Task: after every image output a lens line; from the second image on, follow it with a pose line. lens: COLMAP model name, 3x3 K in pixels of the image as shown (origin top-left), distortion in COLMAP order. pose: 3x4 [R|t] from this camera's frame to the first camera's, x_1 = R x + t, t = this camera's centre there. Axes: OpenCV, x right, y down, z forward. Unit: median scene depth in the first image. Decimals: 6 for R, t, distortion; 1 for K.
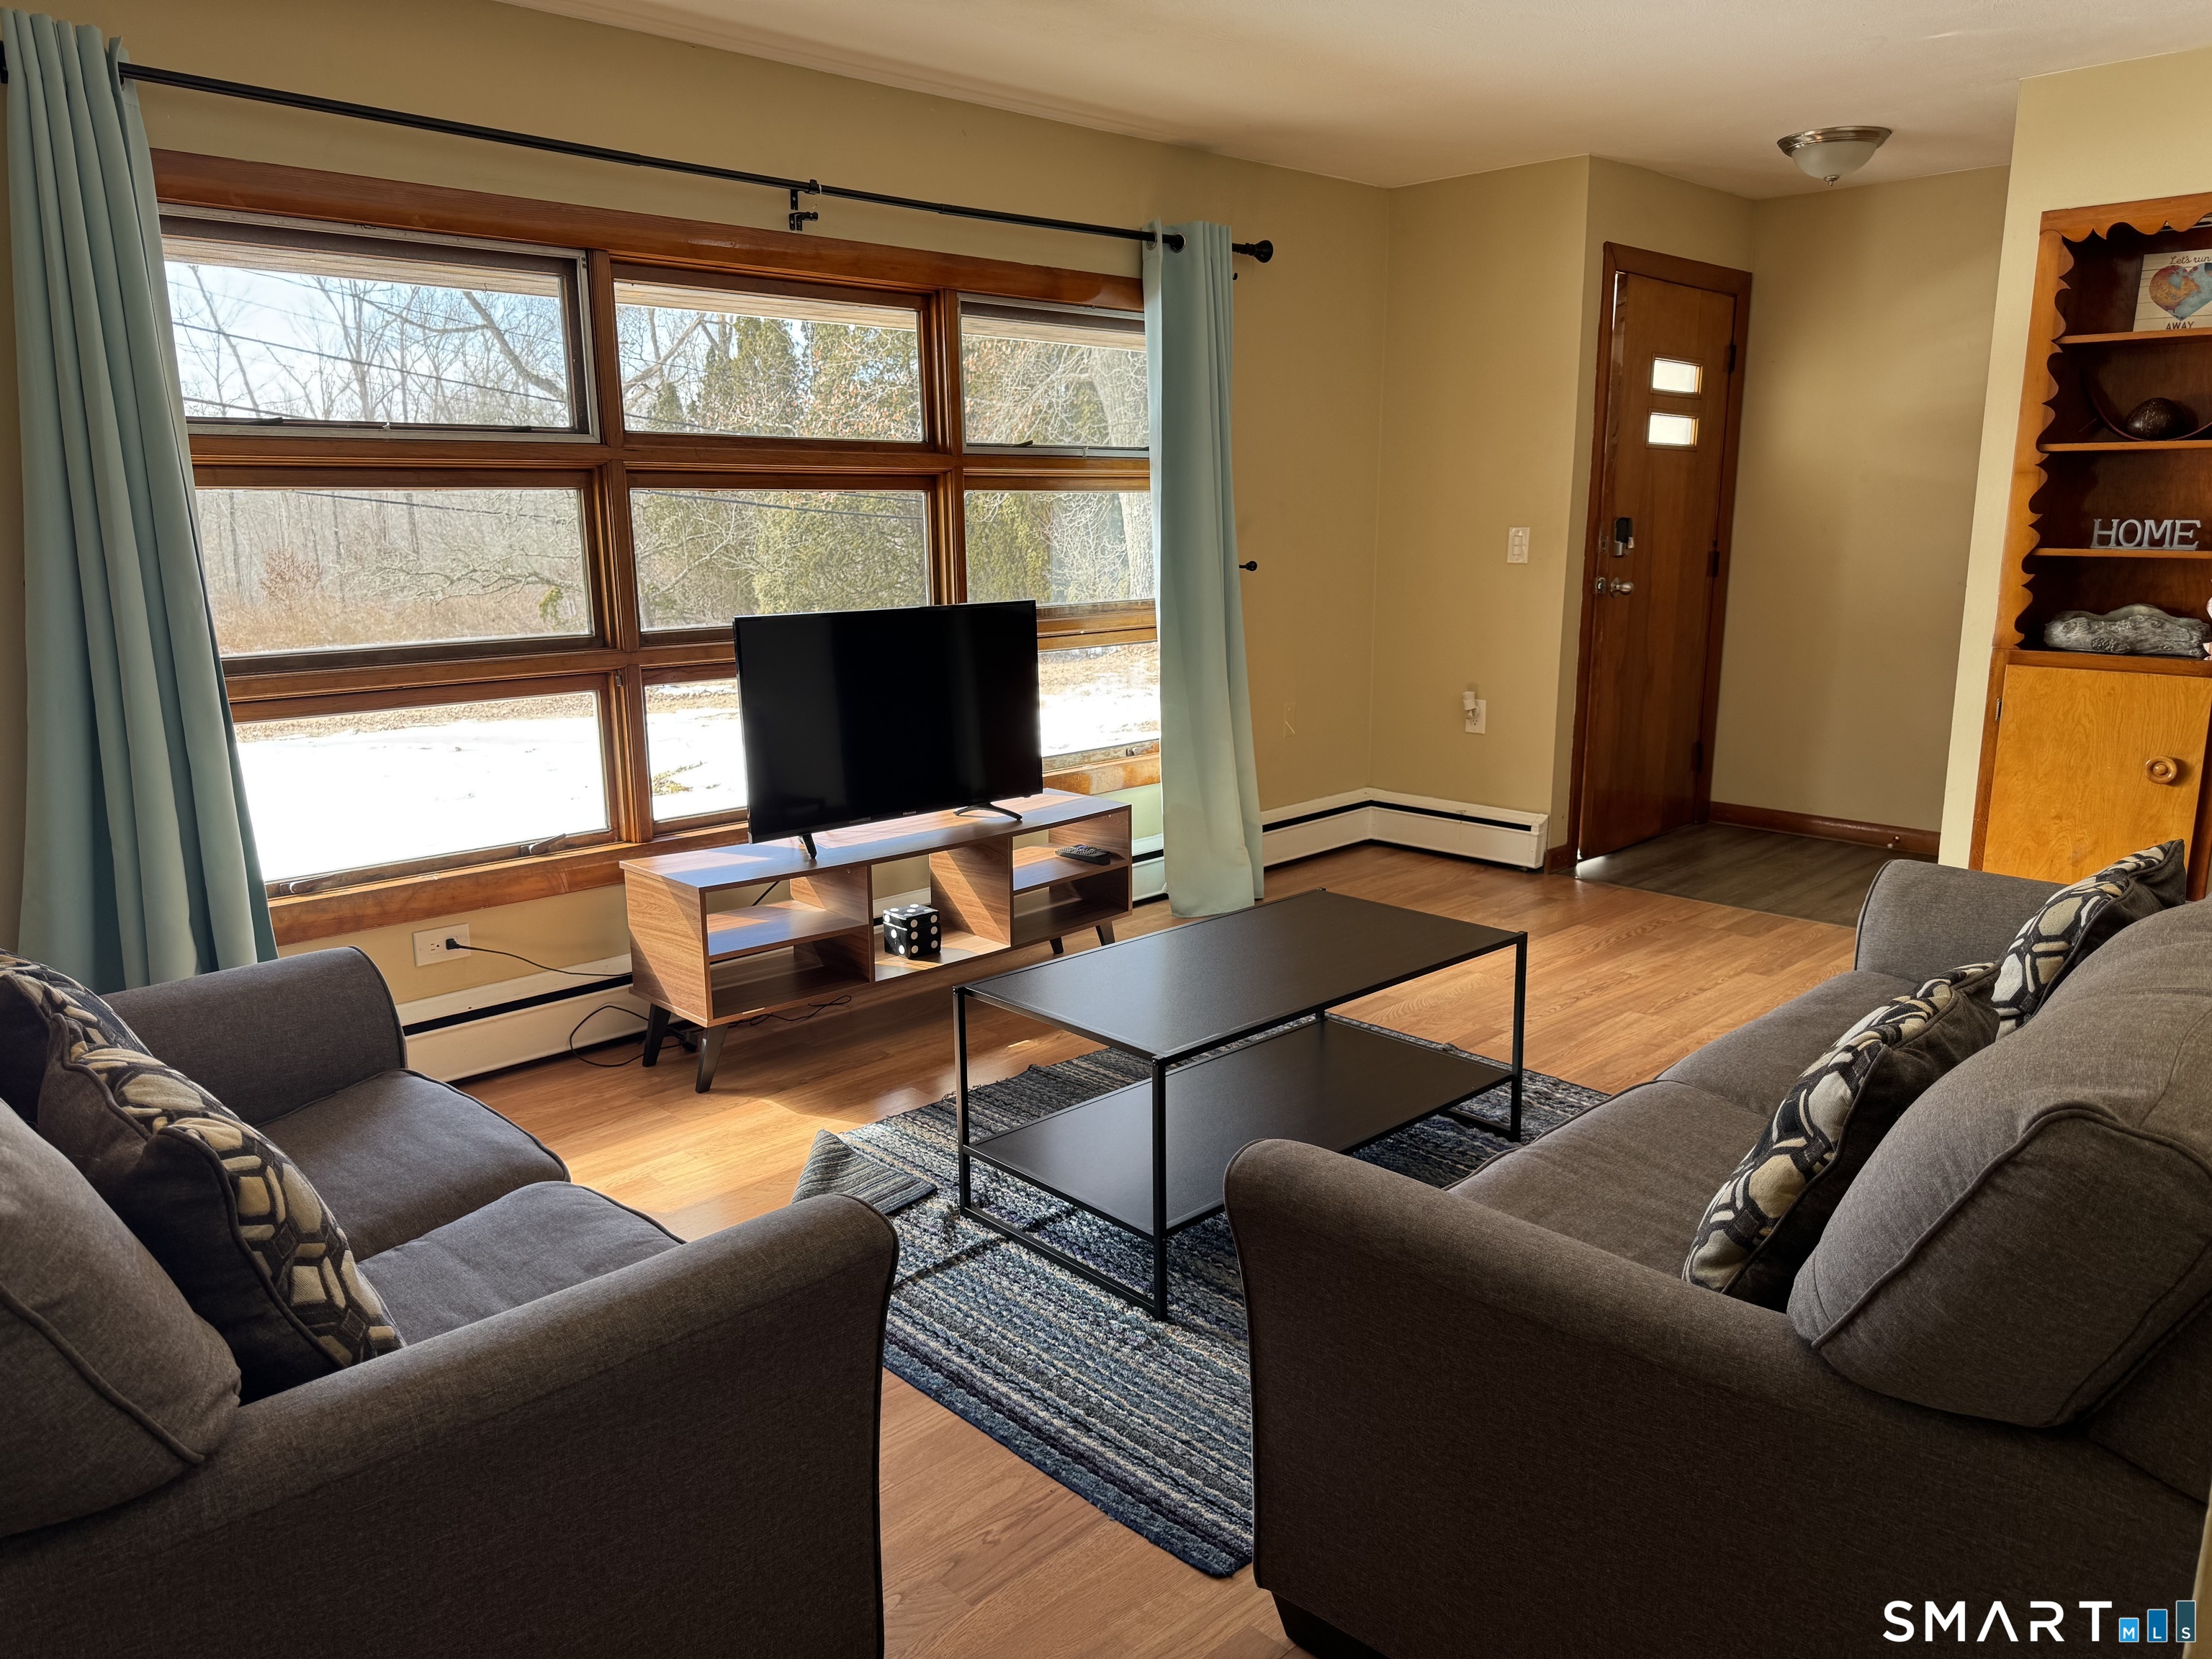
lens RADIAL K [[1555.4, 0, 1128.3], [0, 1555.4, 829.0], [0, 0, 1]] dist [0.029951, -0.029817]
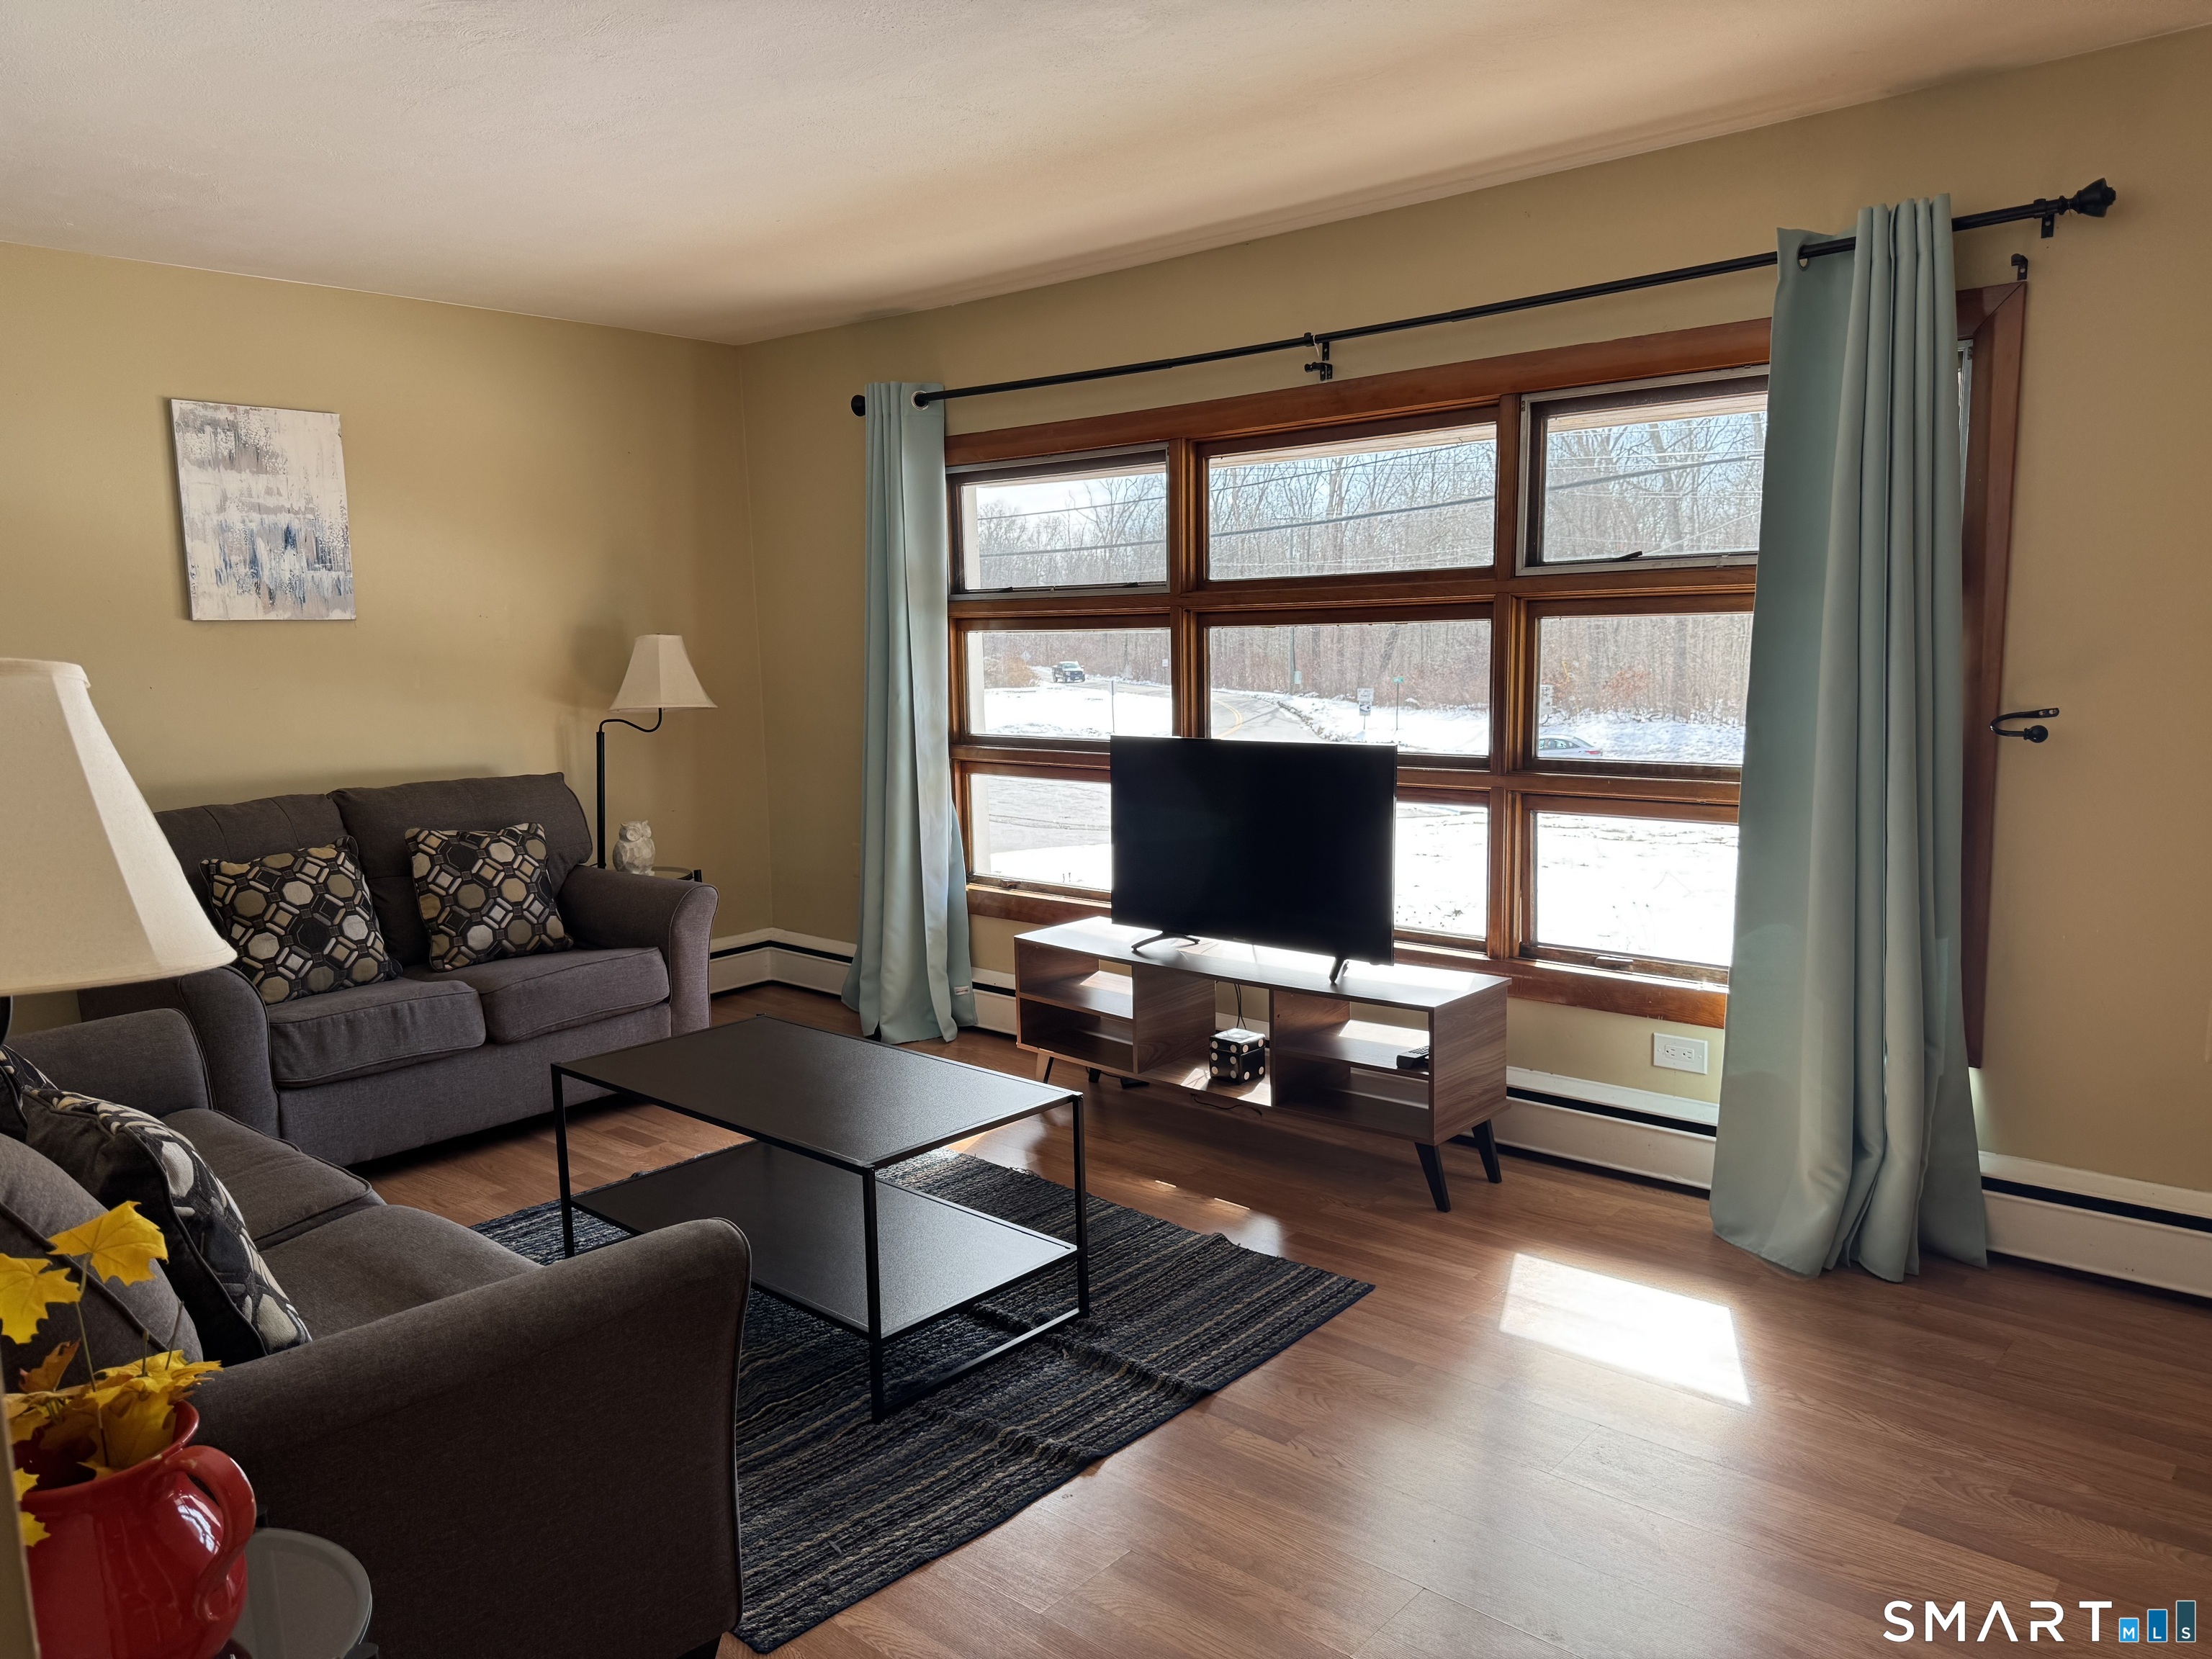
lens RADIAL K [[1555.4, 0, 1128.3], [0, 1555.4, 829.0], [0, 0, 1]] dist [0.029951, -0.029817]
pose [[0.069702, 0.128327, -0.989279, 0.806790], [-0.192099, 0.974857, 0.112921, -0.172223], [0.978897, 0.182169, 0.092601, 0.784923]]
